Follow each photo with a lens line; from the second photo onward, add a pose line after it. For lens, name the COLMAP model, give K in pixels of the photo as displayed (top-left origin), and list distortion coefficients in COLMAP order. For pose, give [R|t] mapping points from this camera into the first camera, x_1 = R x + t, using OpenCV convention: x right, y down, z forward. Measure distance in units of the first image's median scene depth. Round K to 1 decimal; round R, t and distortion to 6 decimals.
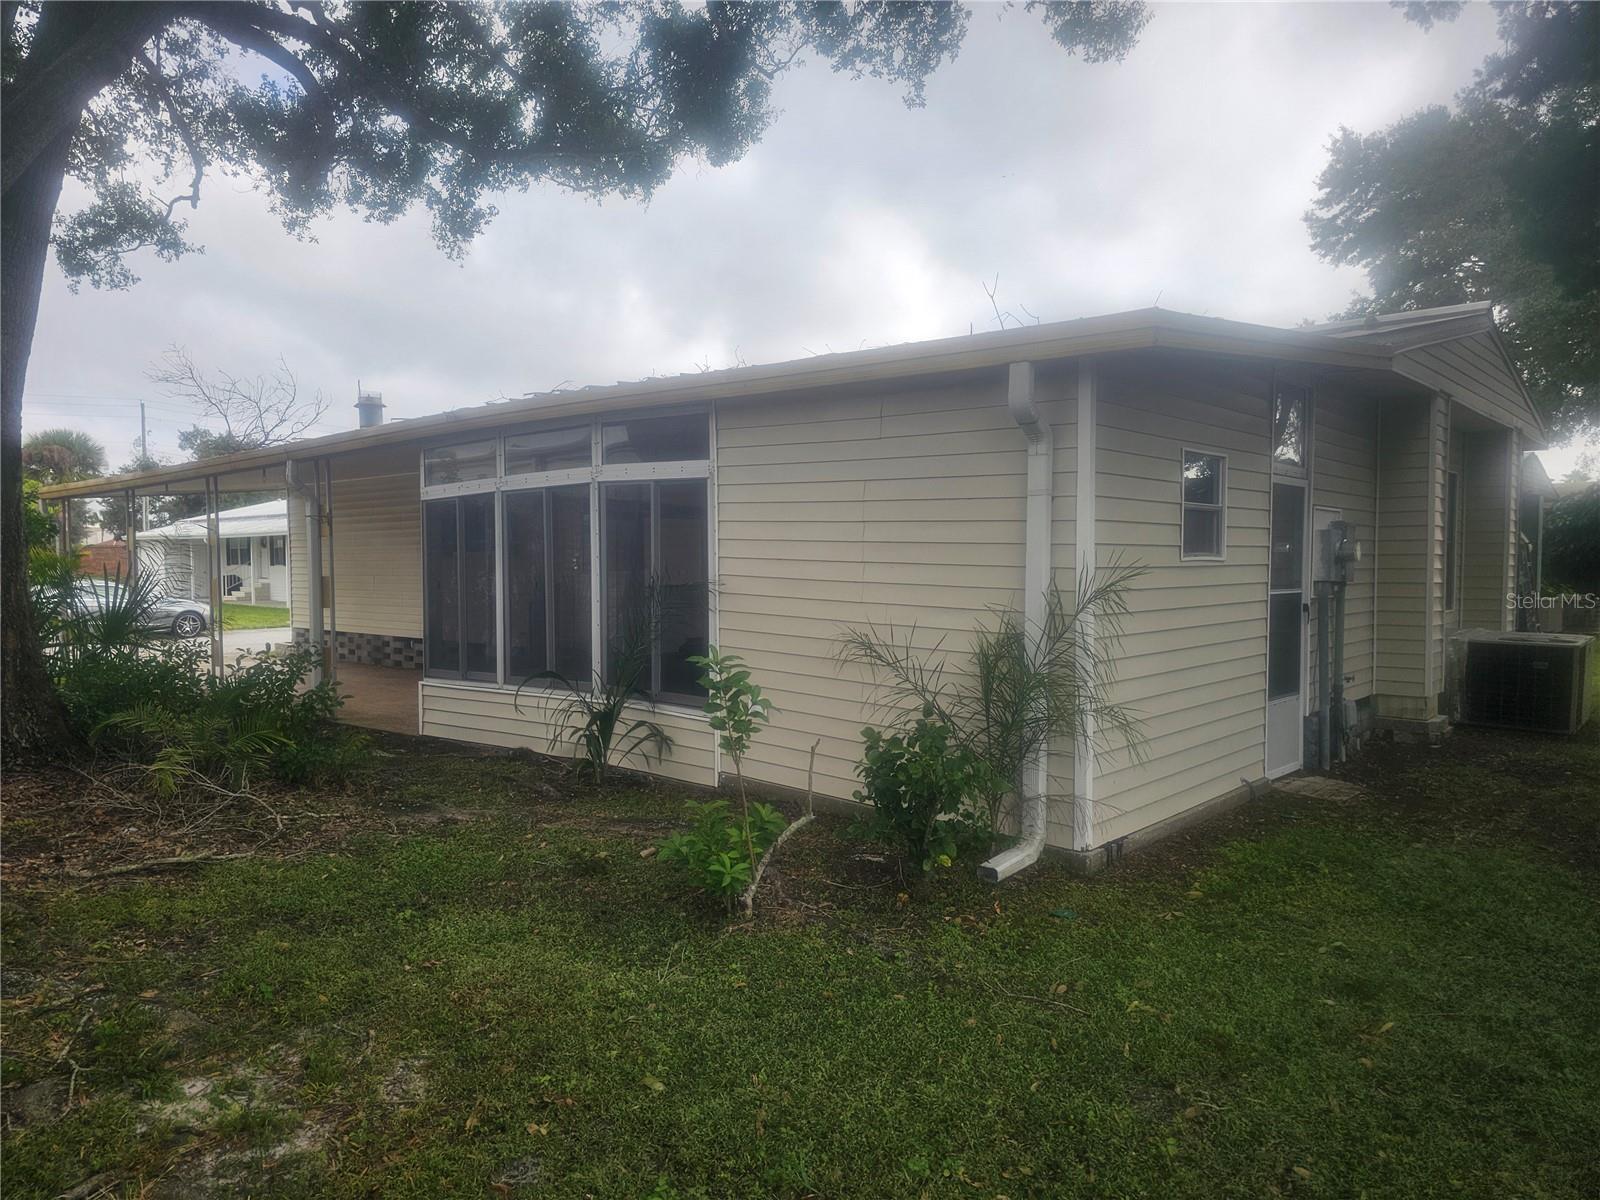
lens RADIAL K [[1074.9, 0, 795.8], [0, 1074.9, 601.3], [0, 0, 1]] dist [0.020408, -0.020190]
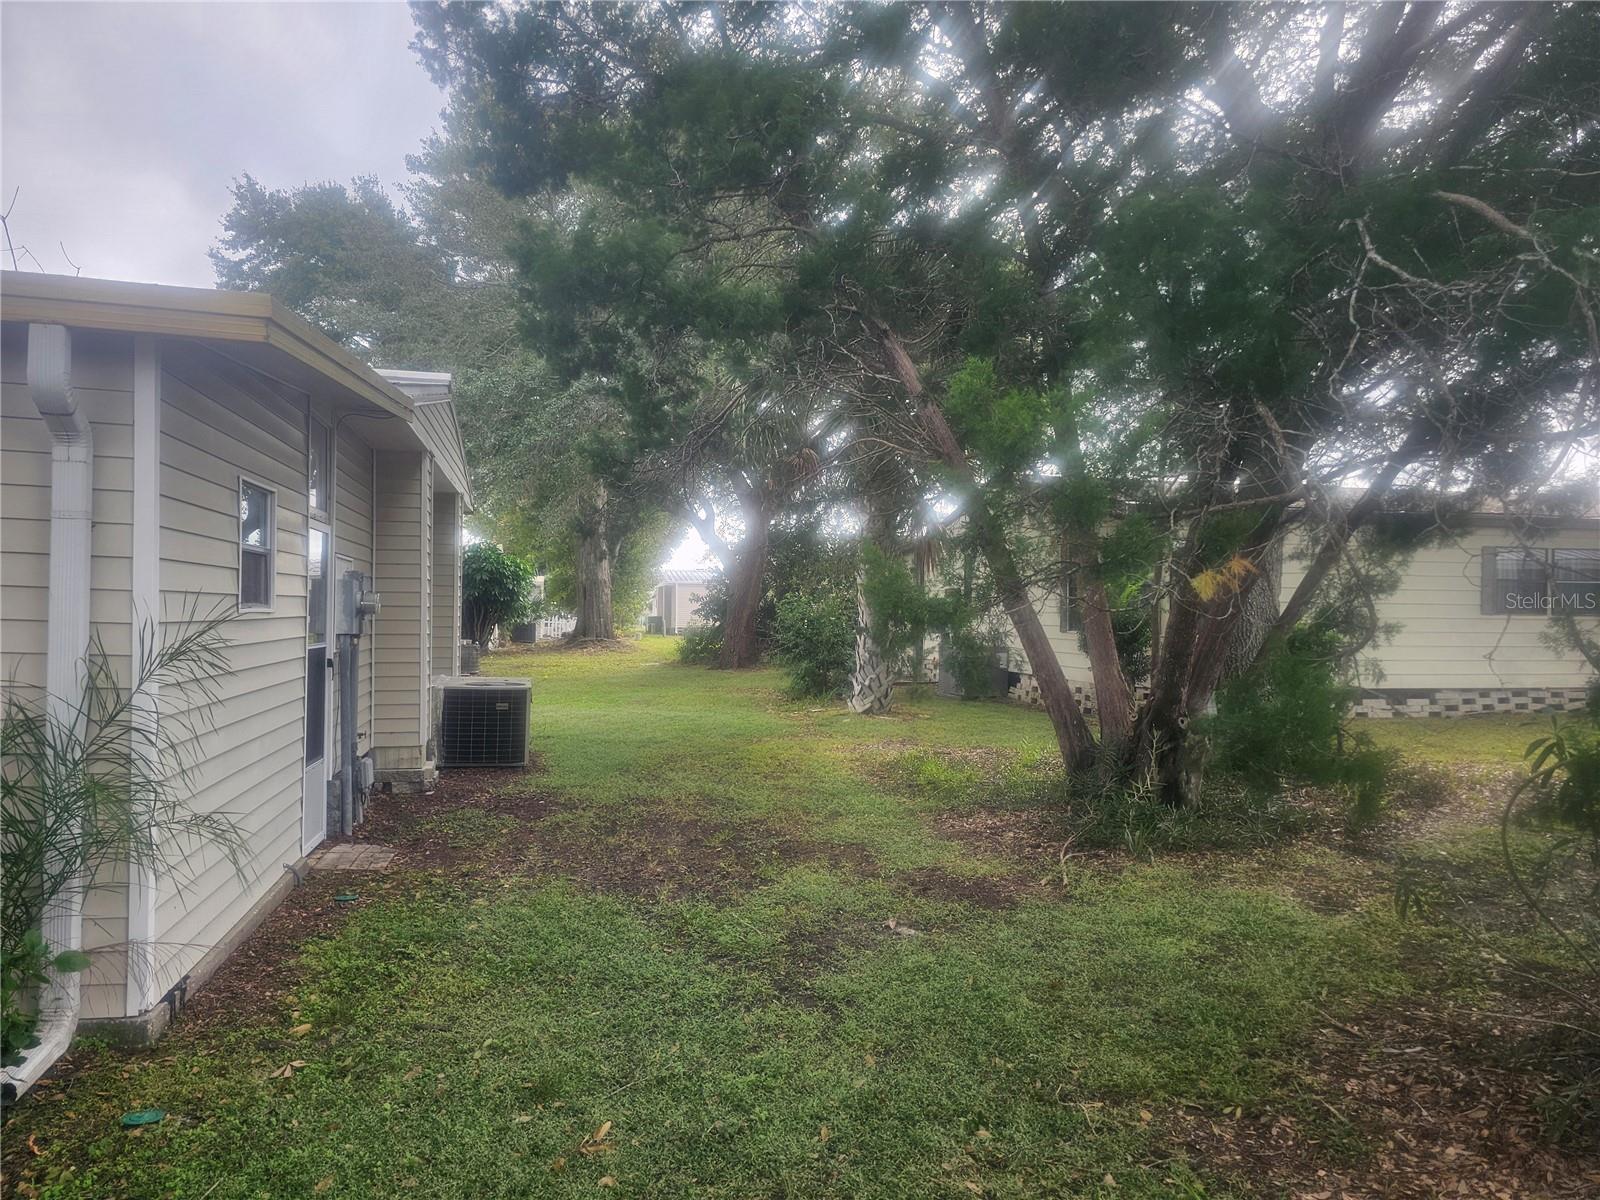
lens RADIAL K [[1074.9, 0, 799.7], [0, 1074.9, 606.2], [0, 0, 1]] dist [0.020408, -0.020190]
pose [[0.581194, 0.012816, 0.813664, -0.069084], [0.018706, 0.999401, -0.029104, -0.012394], [-0.813550, 0.032135, 0.580606, 0.205799]]
